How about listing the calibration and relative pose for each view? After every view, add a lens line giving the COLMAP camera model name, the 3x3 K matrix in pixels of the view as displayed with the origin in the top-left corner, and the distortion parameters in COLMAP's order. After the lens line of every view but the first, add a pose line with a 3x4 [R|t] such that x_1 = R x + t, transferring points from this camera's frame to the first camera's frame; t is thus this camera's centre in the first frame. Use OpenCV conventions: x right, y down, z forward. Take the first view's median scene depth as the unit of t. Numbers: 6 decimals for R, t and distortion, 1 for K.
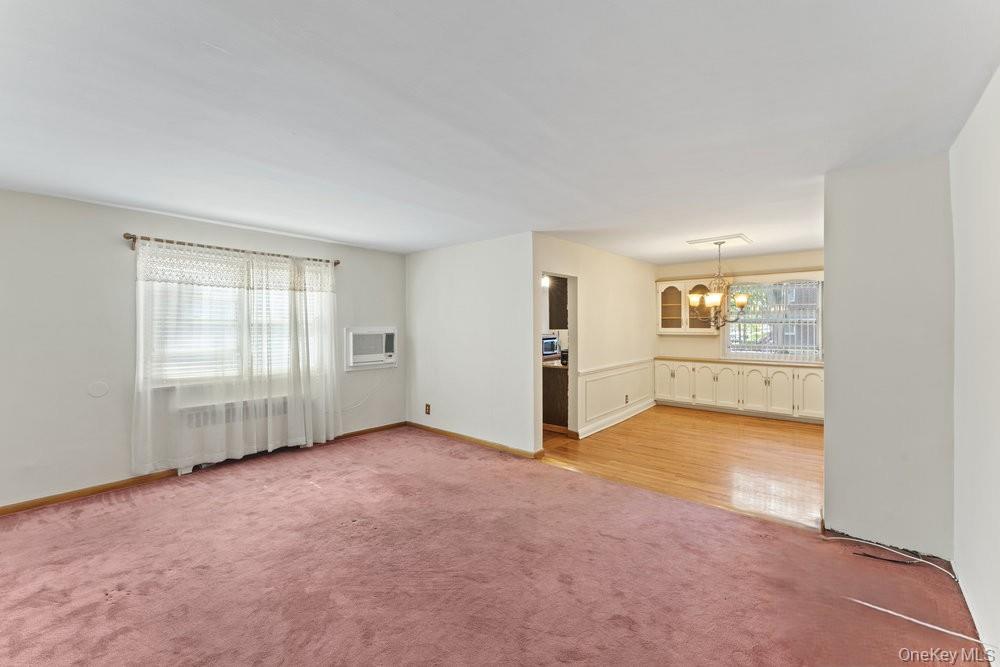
lens RADIAL K [[404.1, 0, 496.5], [0, 404.1, 323.1], [0, 0, 1]] dist [0.000585, 0.000059]
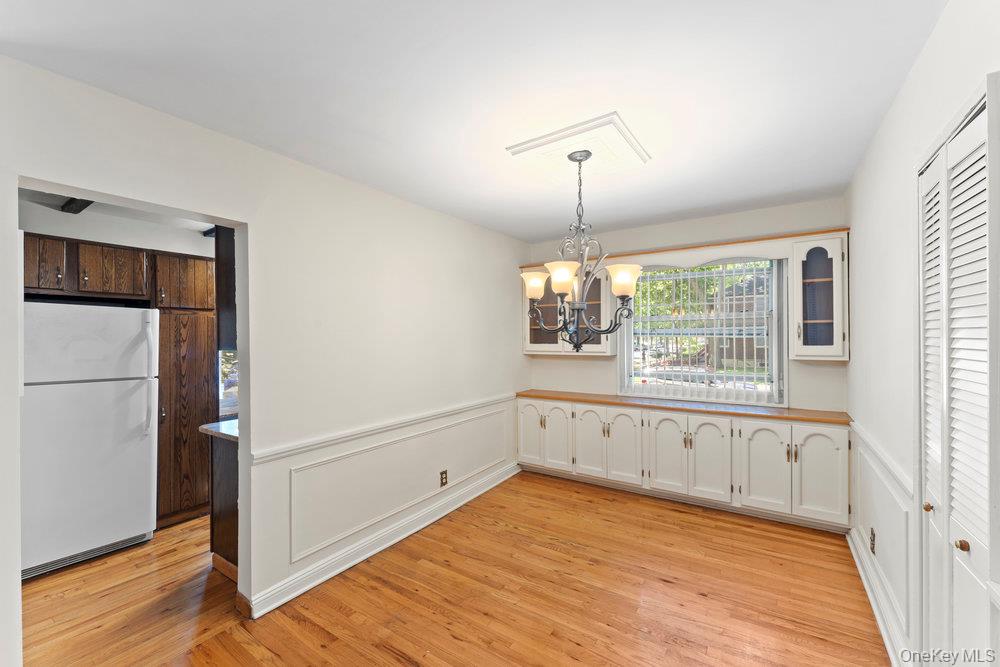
lens RADIAL K [[403.6, 0, 500.0], [0, 403.6, 333.5], [0, 0, 1]] dist [-0.003173, -0.000233]
pose [[0.992886, -0.001973, 0.119055, 0.333755], [0.002856, 0.999970, -0.007244, 0.001004], [-0.119037, 0.007532, 0.992861, 0.460722]]
